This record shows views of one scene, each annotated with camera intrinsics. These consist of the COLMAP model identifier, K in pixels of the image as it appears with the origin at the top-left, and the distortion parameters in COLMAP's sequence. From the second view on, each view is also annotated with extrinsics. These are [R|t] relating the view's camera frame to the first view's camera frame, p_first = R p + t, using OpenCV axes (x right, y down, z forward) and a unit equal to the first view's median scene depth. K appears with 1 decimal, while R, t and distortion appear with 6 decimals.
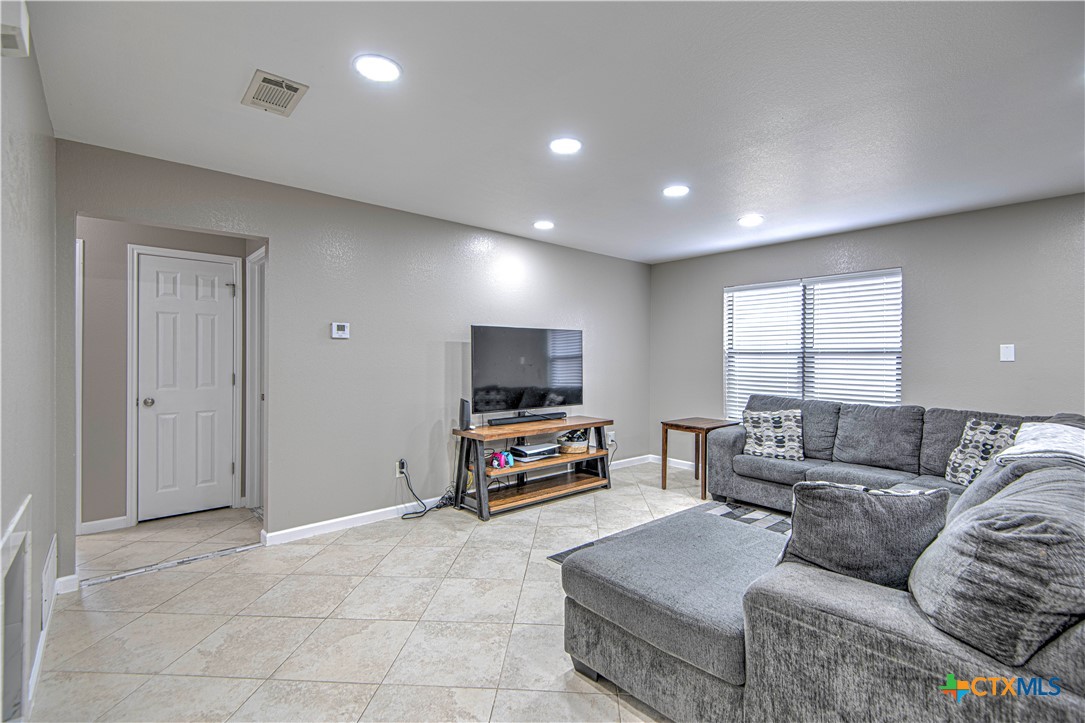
lens RADIAL K [[496.6, 0, 536.7], [0, 496.6, 357.0], [0, 0, 1]] dist [0.017702, -0.007032]
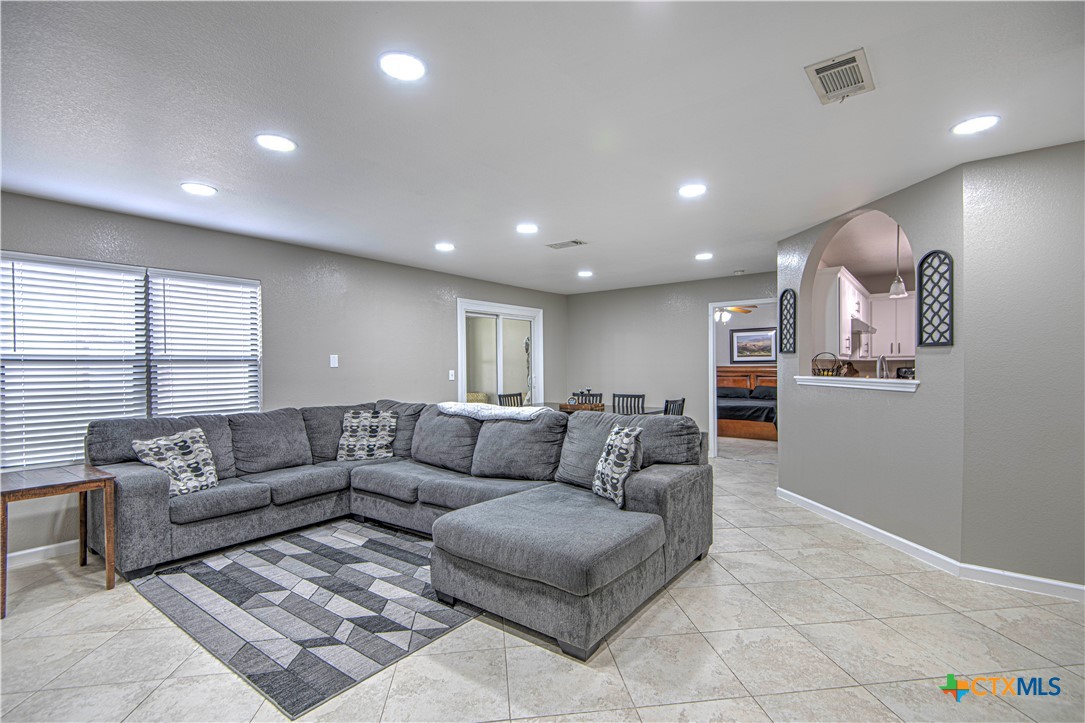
lens RADIAL K [[496.6, 0, 561.9], [0, 496.6, 368.8], [0, 0, 1]] dist [0.017702, -0.007032]
pose [[-0.216873, -0.013279, 0.976109, -0.463661], [0.007794, 0.999852, 0.015333, -0.002501], [-0.976169, 0.010933, -0.216738, 0.633631]]
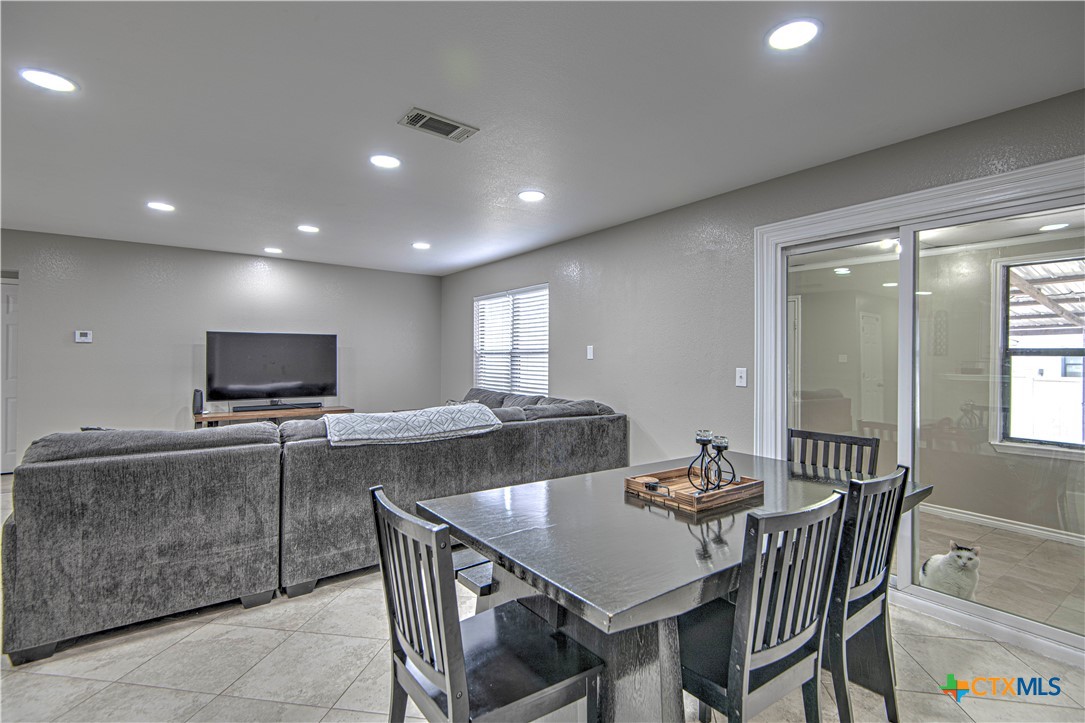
lens RADIAL K [[496.6, 0, 531.1], [0, 496.6, 358.8], [0, 0, 1]] dist [0.017702, -0.007032]
pose [[0.996530, -0.001105, -0.083228, 0.821831], [0.001179, 0.999999, 0.000840, 0.006245], [0.083227, -0.000935, 0.996530, -0.217689]]
